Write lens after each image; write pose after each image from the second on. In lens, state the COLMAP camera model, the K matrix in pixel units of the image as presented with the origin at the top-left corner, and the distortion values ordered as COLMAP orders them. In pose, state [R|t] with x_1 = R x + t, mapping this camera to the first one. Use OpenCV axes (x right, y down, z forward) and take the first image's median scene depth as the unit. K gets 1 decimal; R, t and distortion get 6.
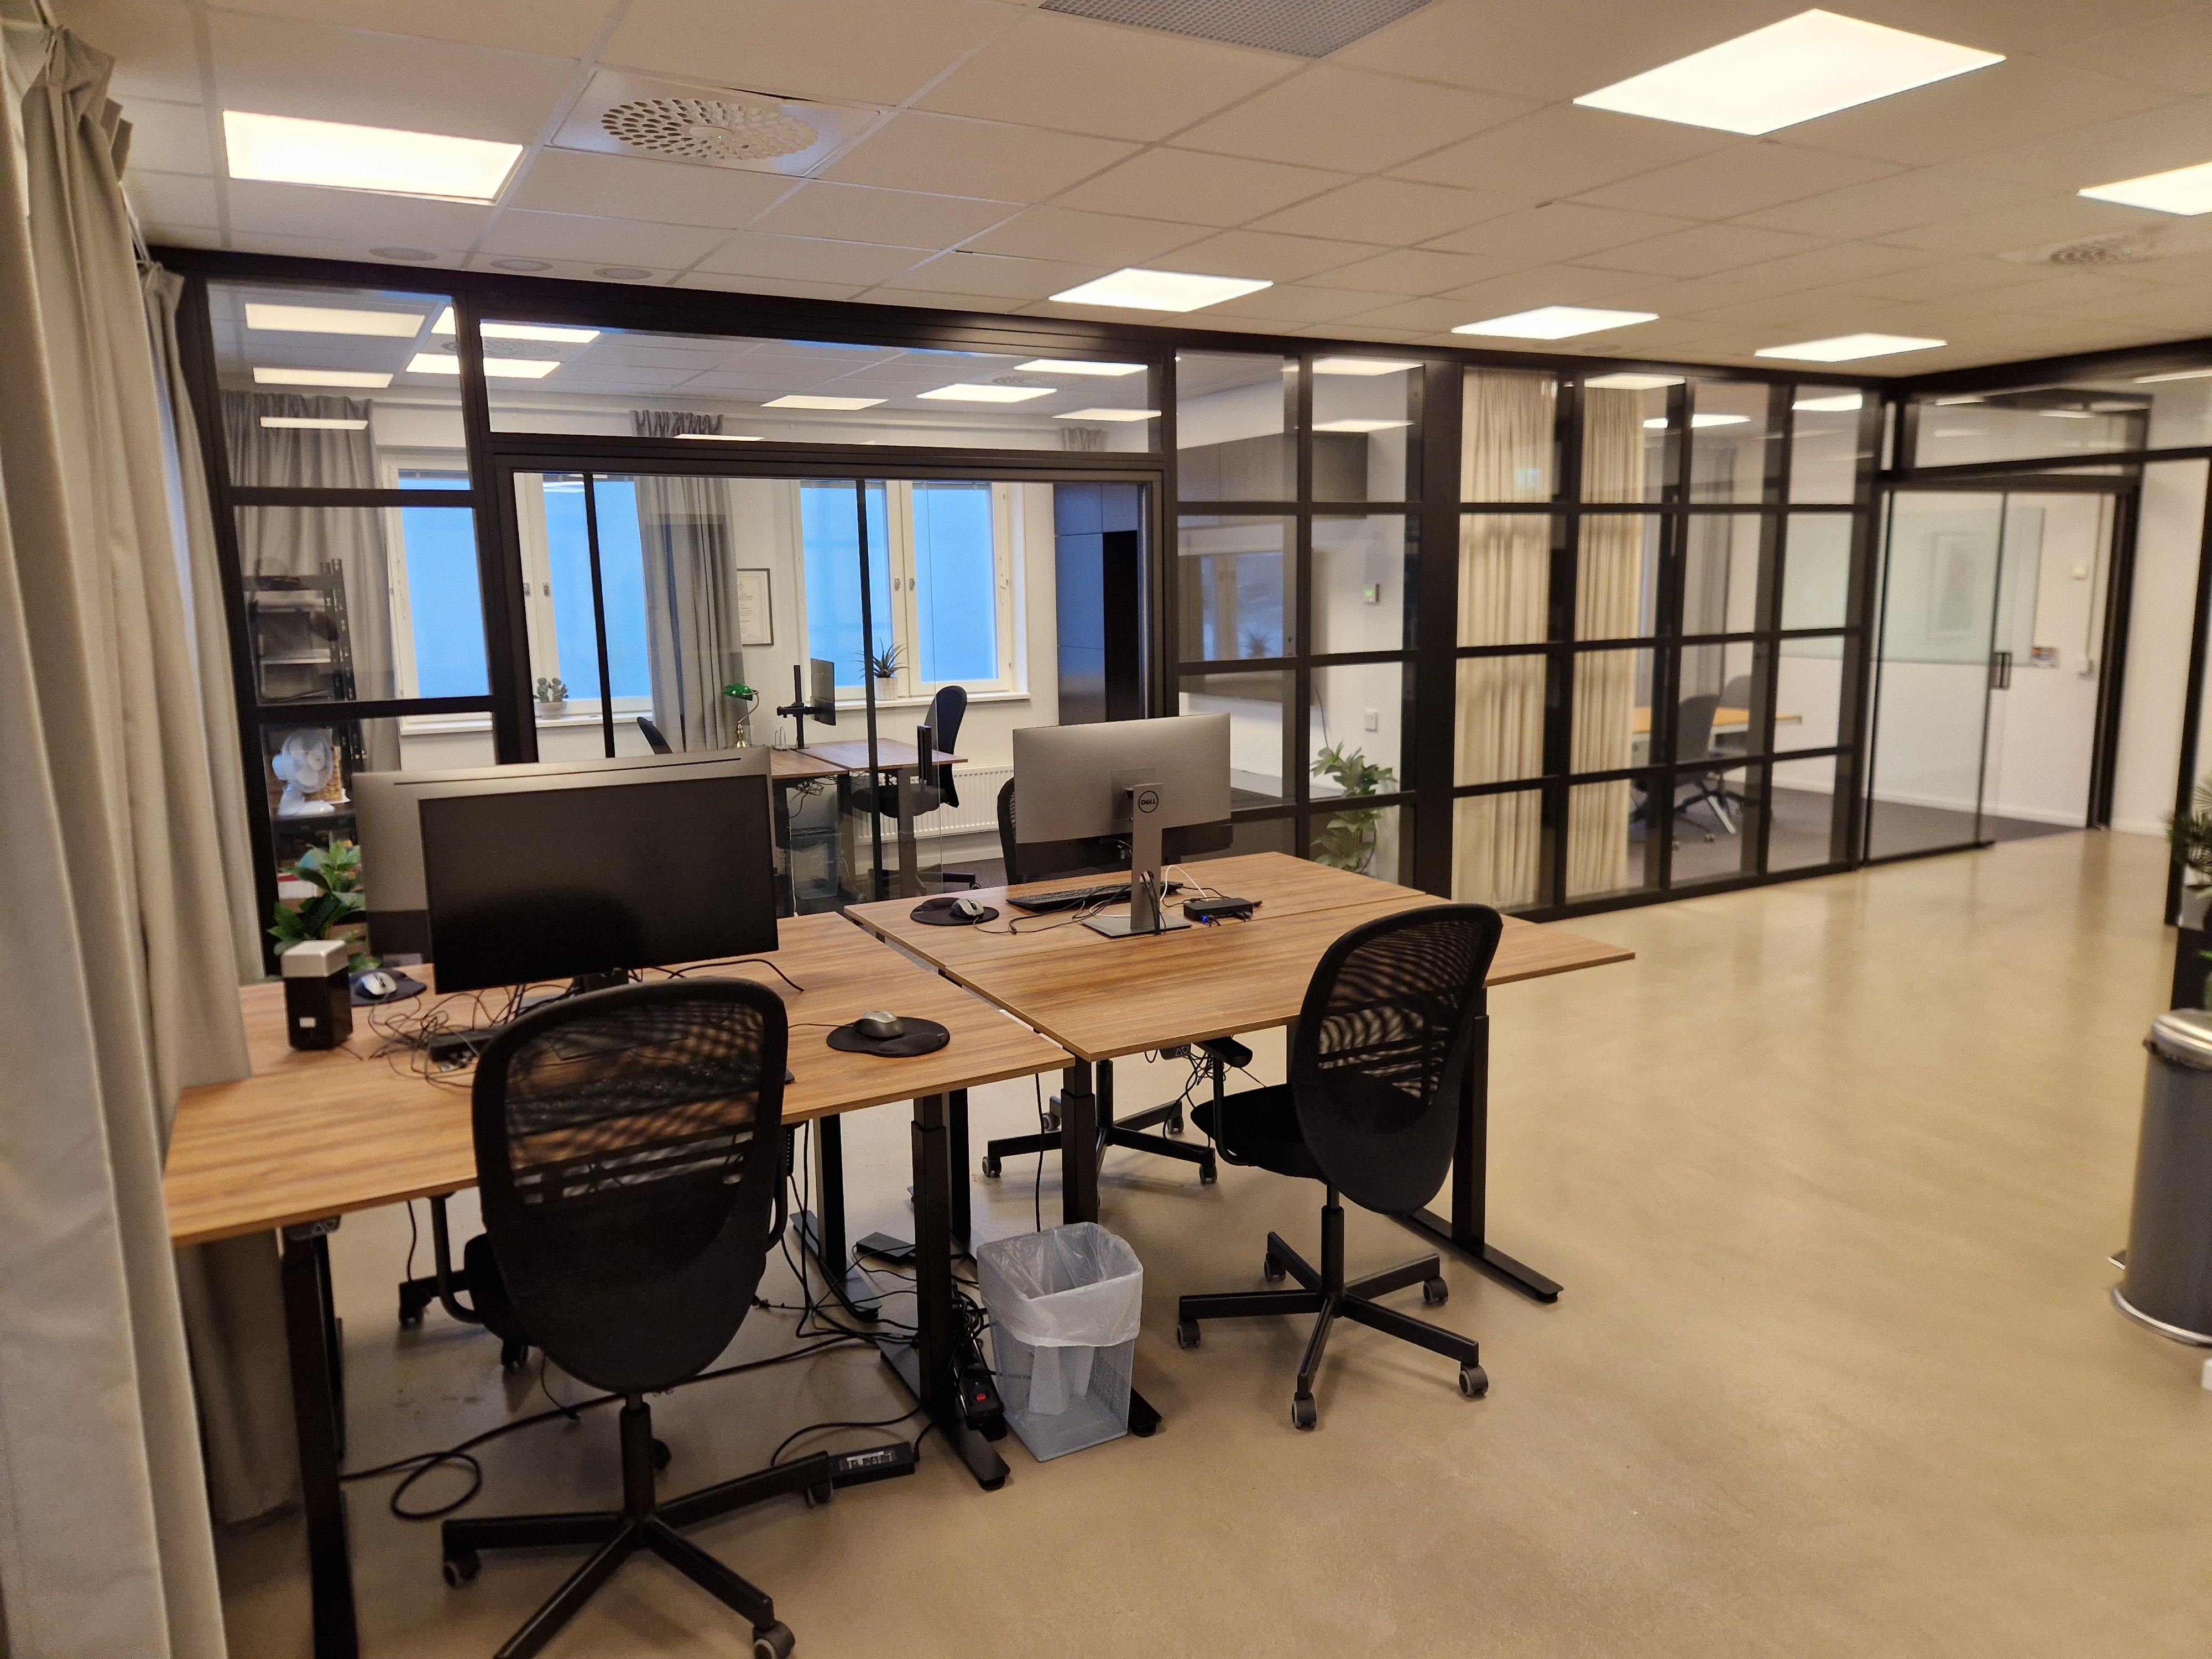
lens RADIAL K [[1490.8, 0, 1106.0], [0, 1490.8, 829.5], [0, 0, 1]] dist [0.065012, 0.000358]
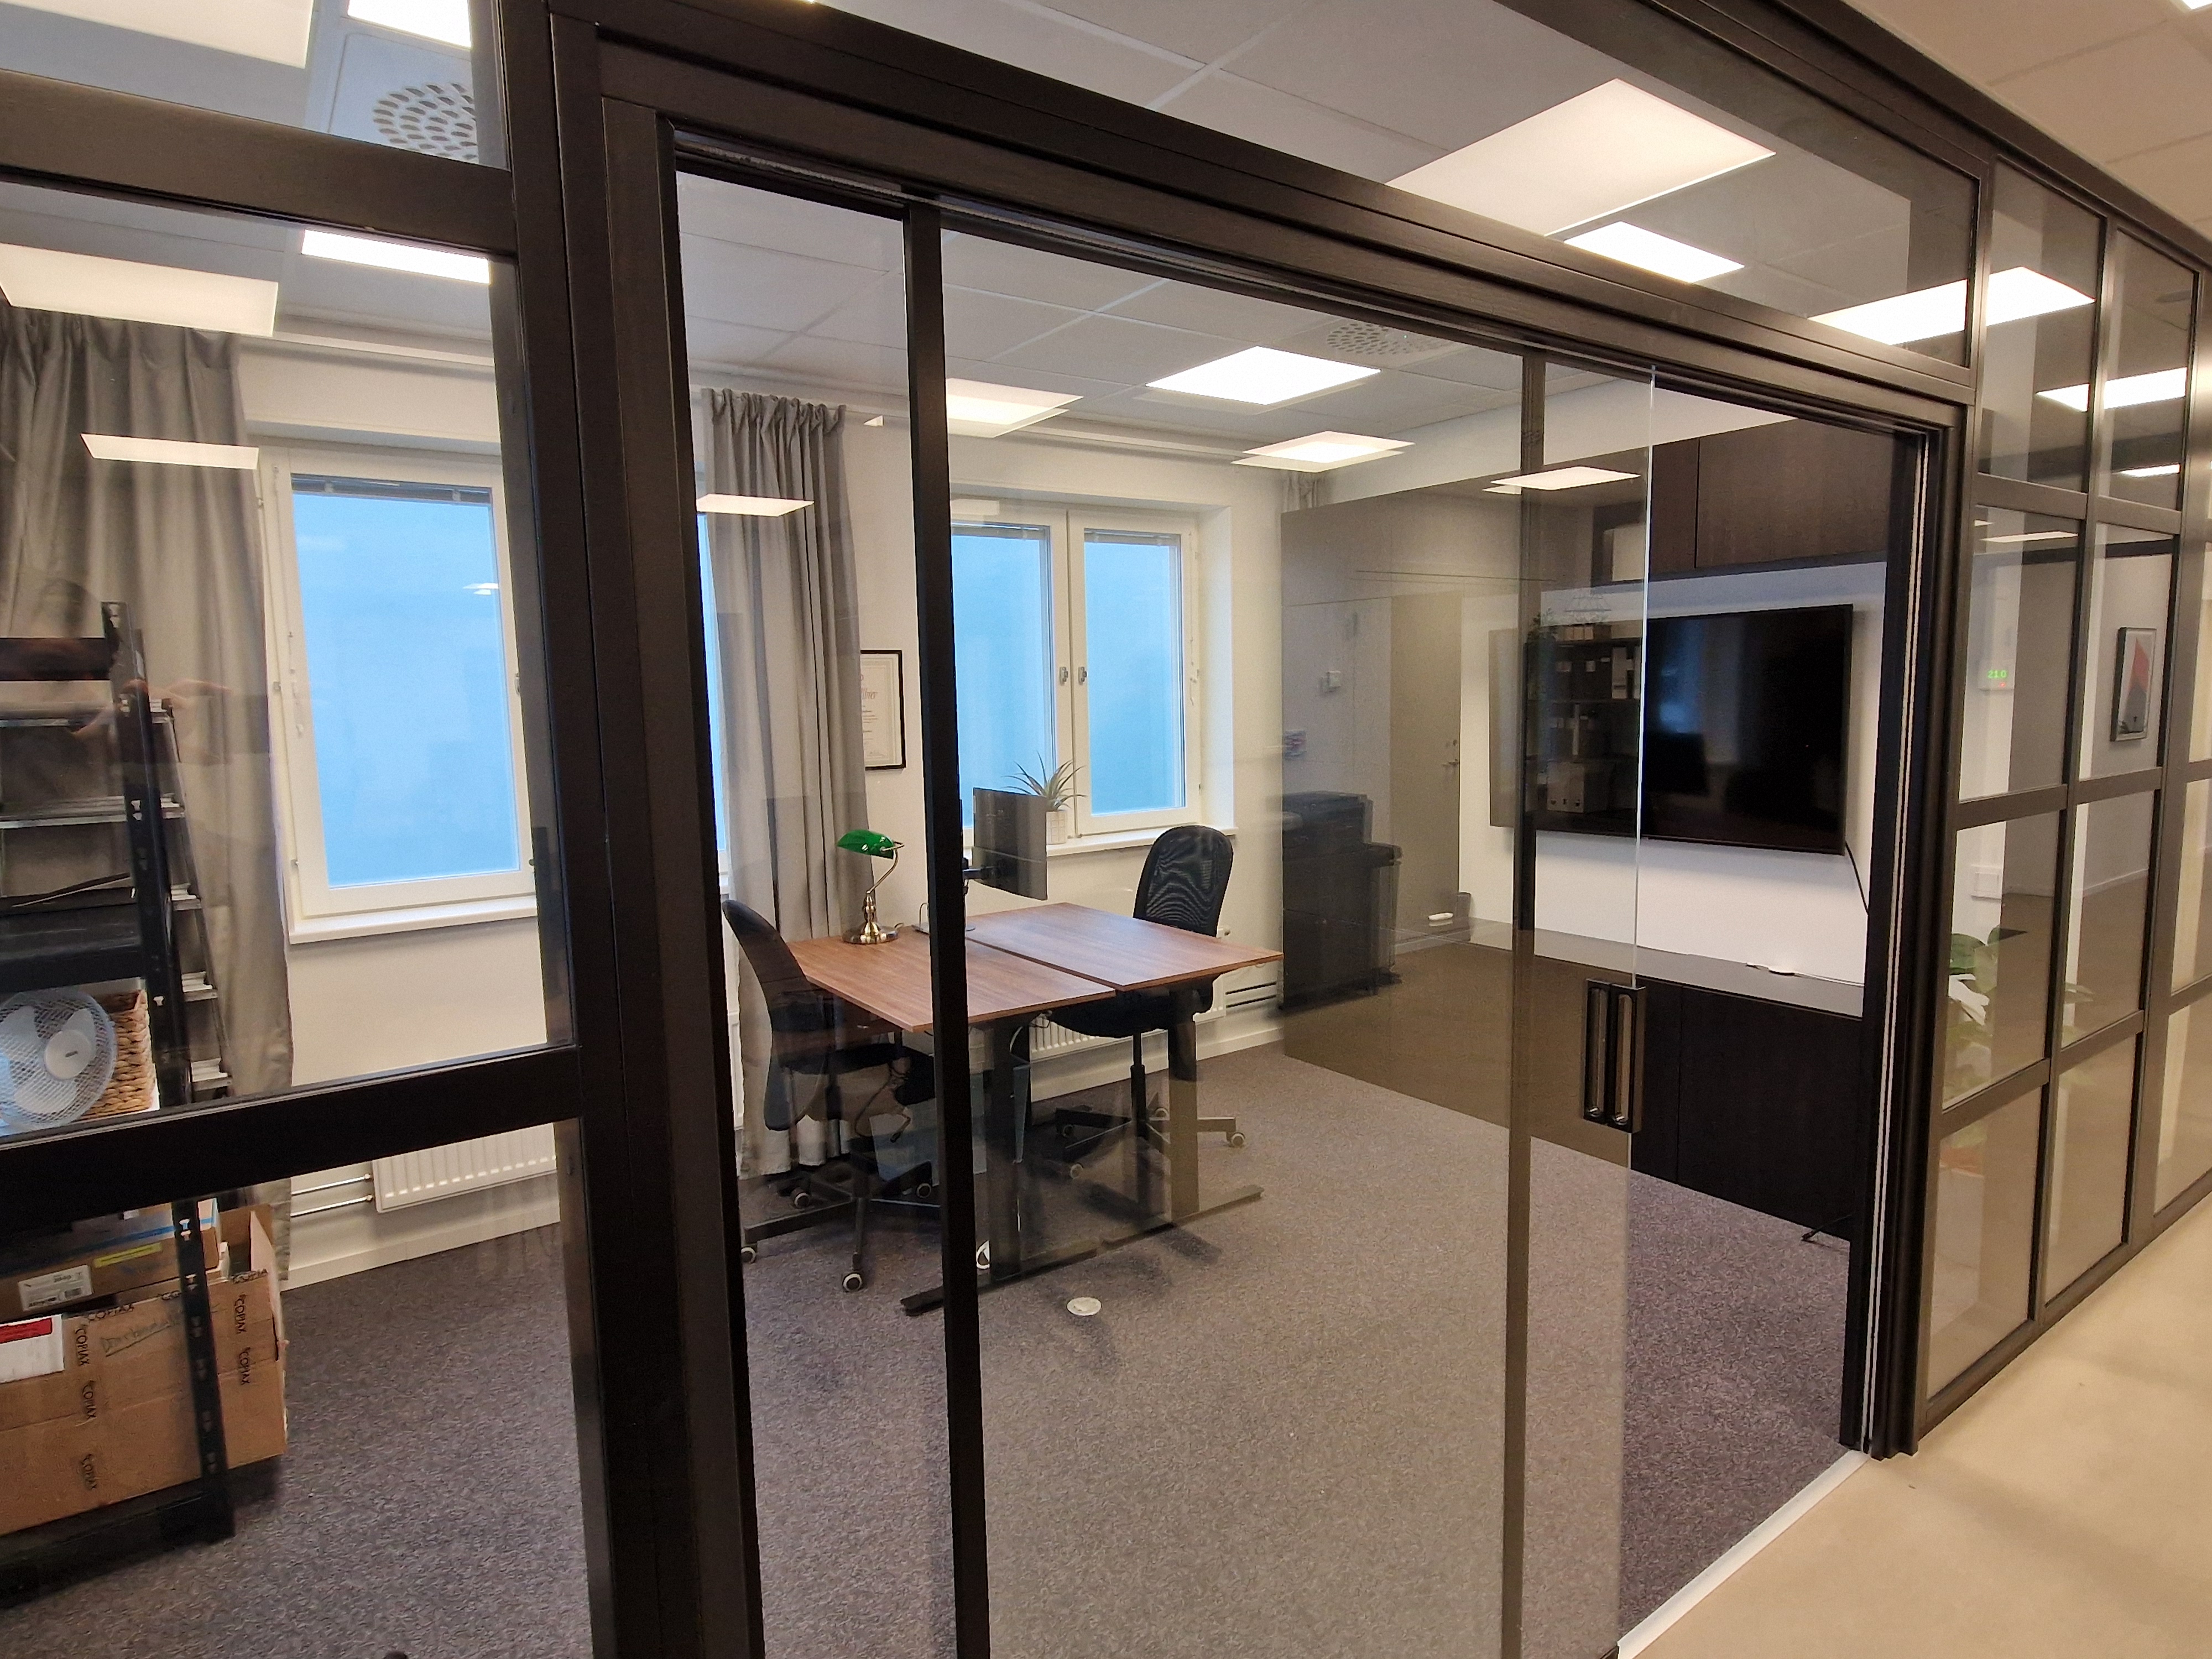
lens RADIAL K [[1242.6, 0, 1112.2], [0, 1242.6, 835.2], [0, 0, 1]] dist [0.004579, -0.000294]
pose [[0.992886, -0.017759, 0.117733, -0.203576], [0.024012, 0.998363, -0.051904, -0.065548], [-0.116619, 0.054362, 0.991688, 0.470487]]
